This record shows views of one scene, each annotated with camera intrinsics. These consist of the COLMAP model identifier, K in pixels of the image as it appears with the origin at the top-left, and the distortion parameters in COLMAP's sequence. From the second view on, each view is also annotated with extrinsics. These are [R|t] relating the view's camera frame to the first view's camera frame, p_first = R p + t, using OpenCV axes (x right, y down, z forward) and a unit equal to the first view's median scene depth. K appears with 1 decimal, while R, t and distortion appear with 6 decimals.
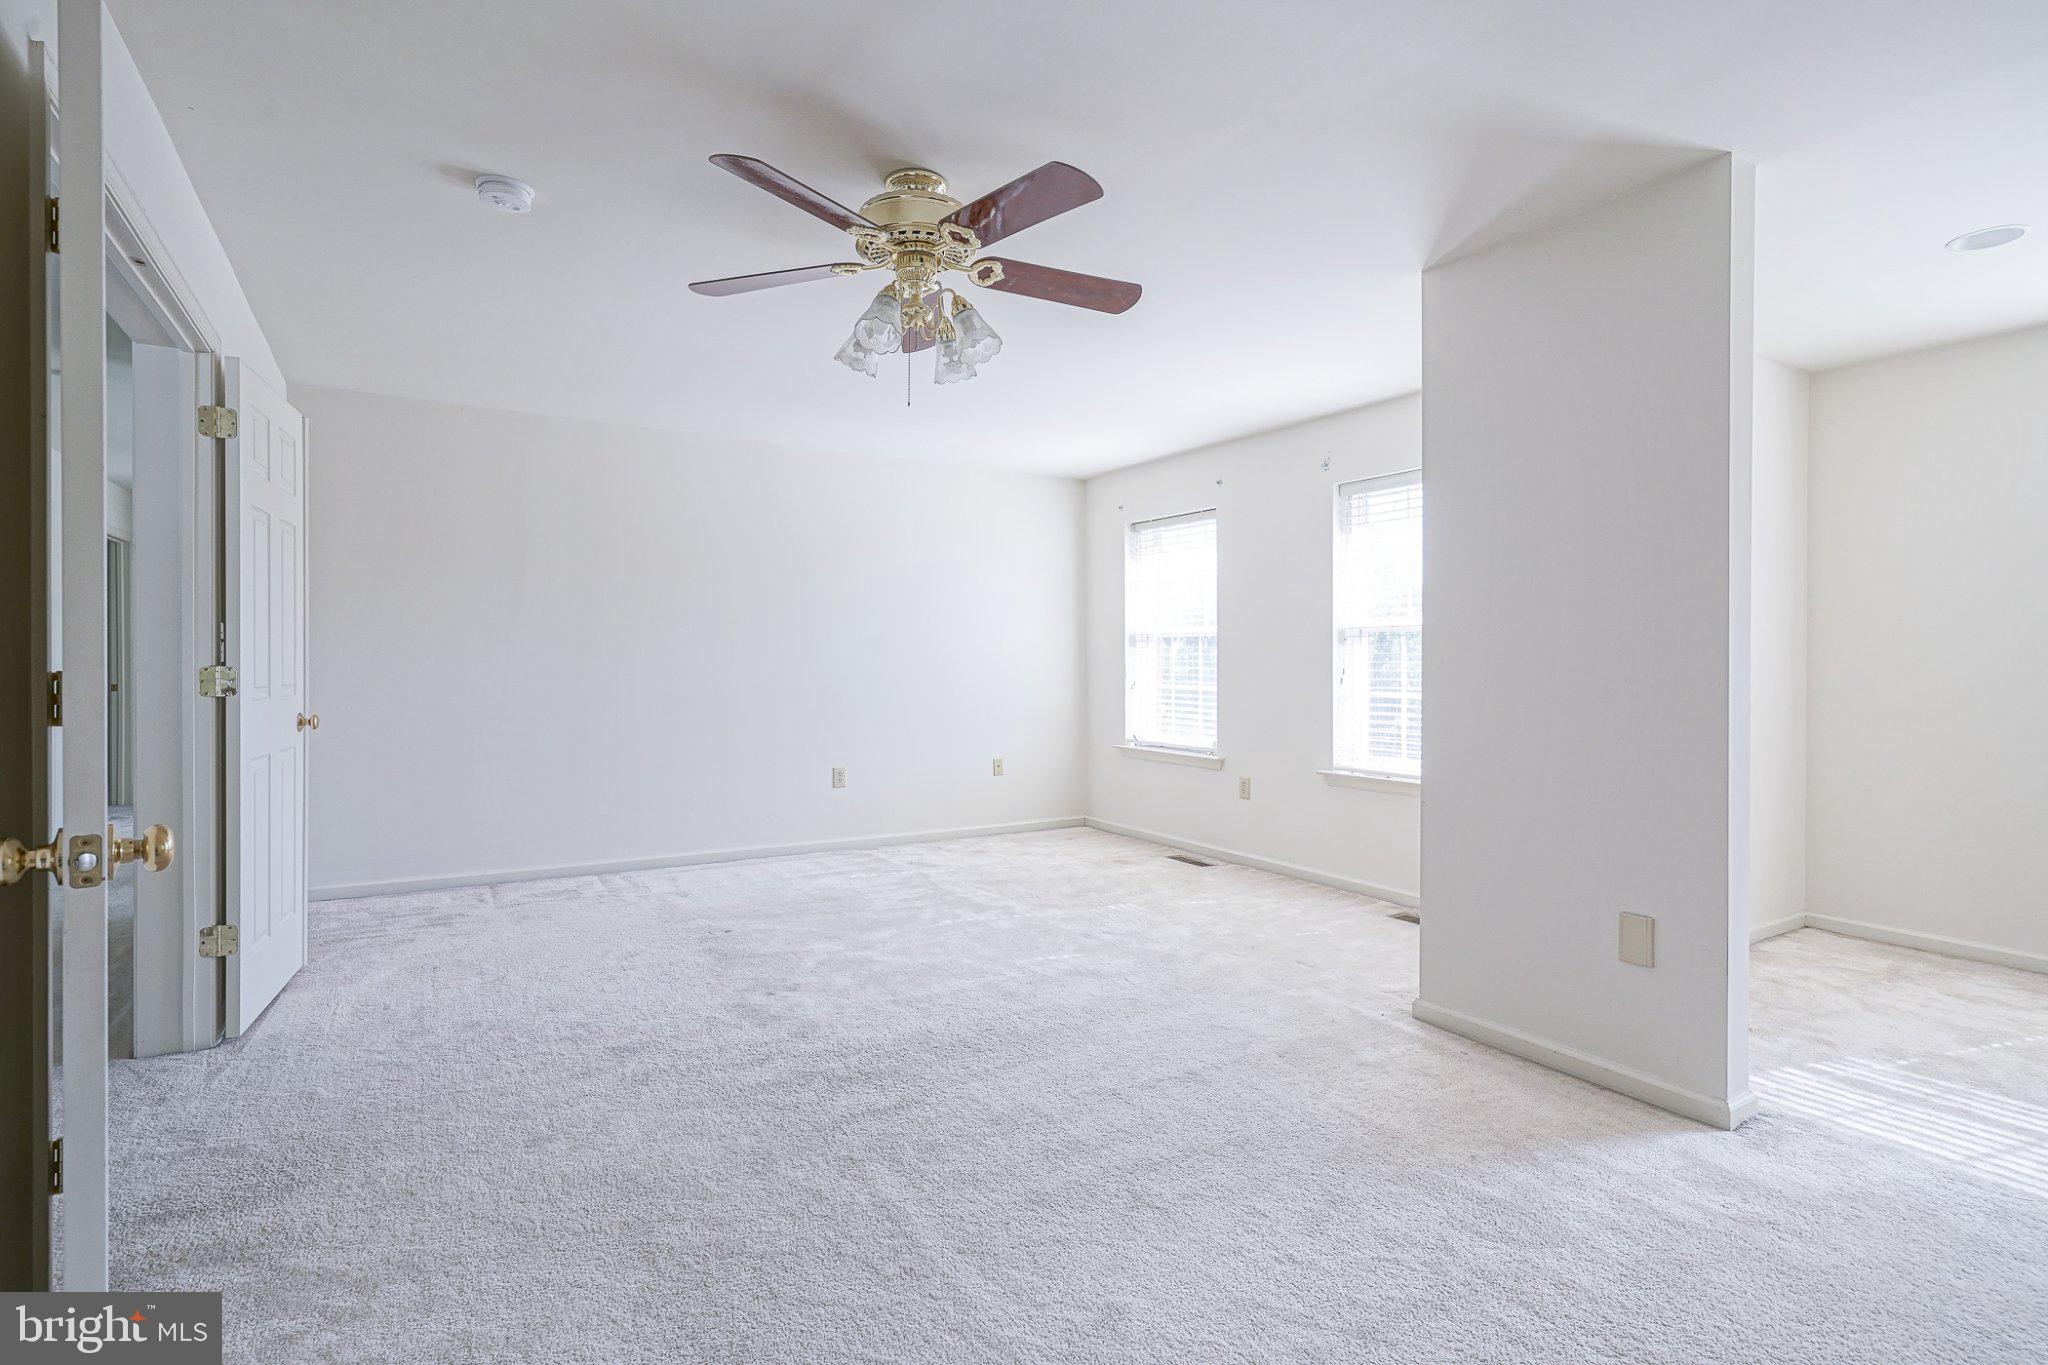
lens RADIAL K [[1011.8, 0, 1024.0], [0, 1011.8, 682.5], [0, 0, 1]] dist [-0.000486, -0.000105]
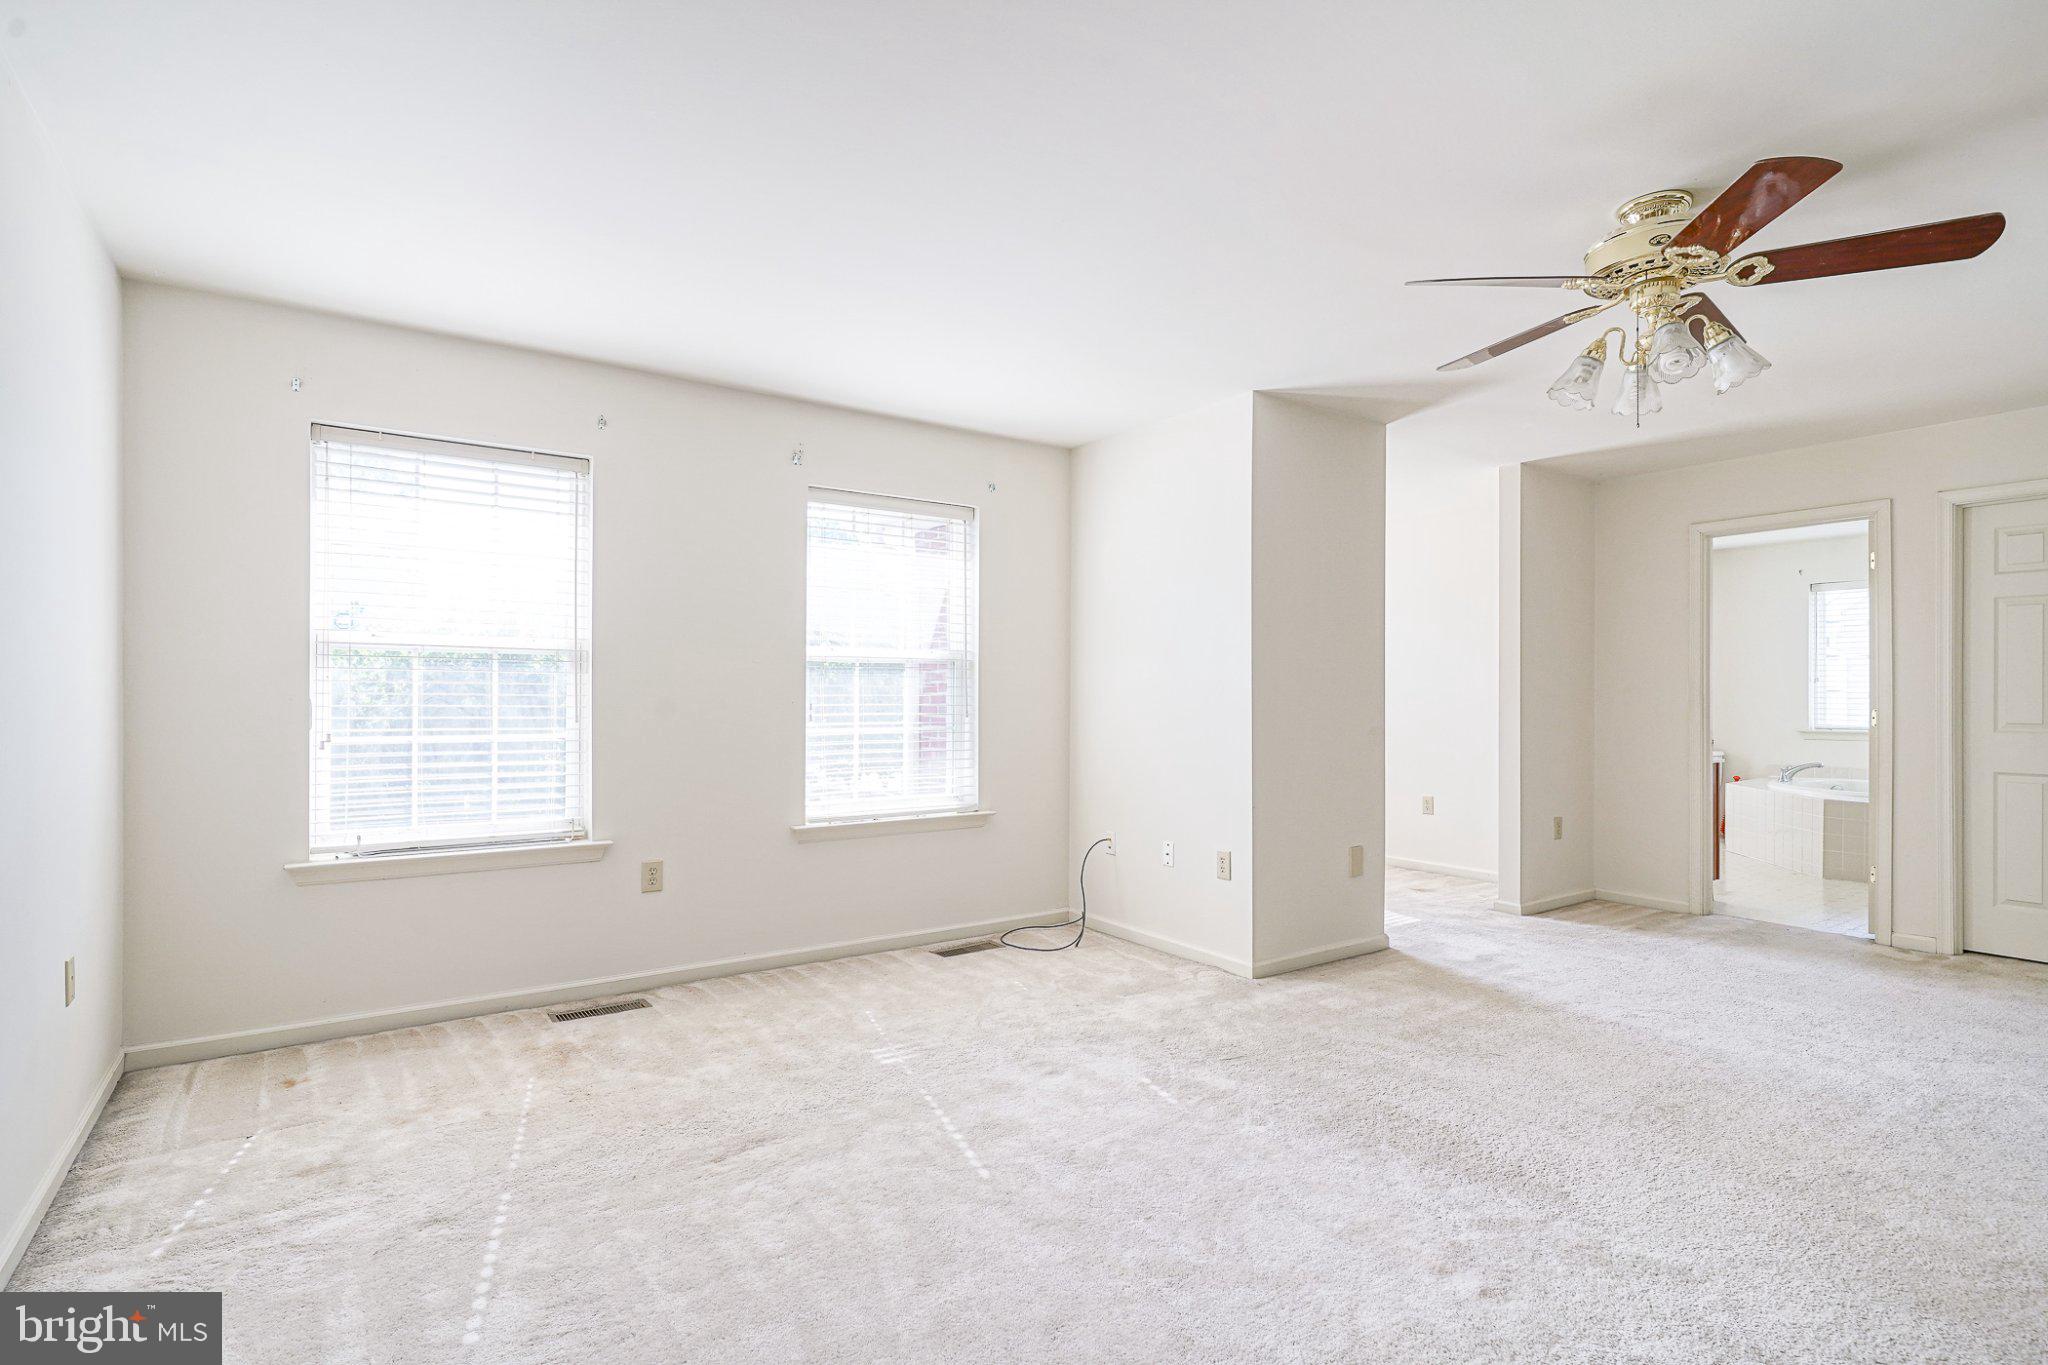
lens RADIAL K [[994.3, 0, 1023.2], [0, 994.3, 694.7], [0, 0, 1]] dist [-0.024132, -0.000034]
pose [[-0.067153, -0.002345, 0.997740, -0.527969], [0.018036, 0.999831, 0.003563, -0.020556], [-0.997580, 0.018234, -0.067099, 0.872815]]
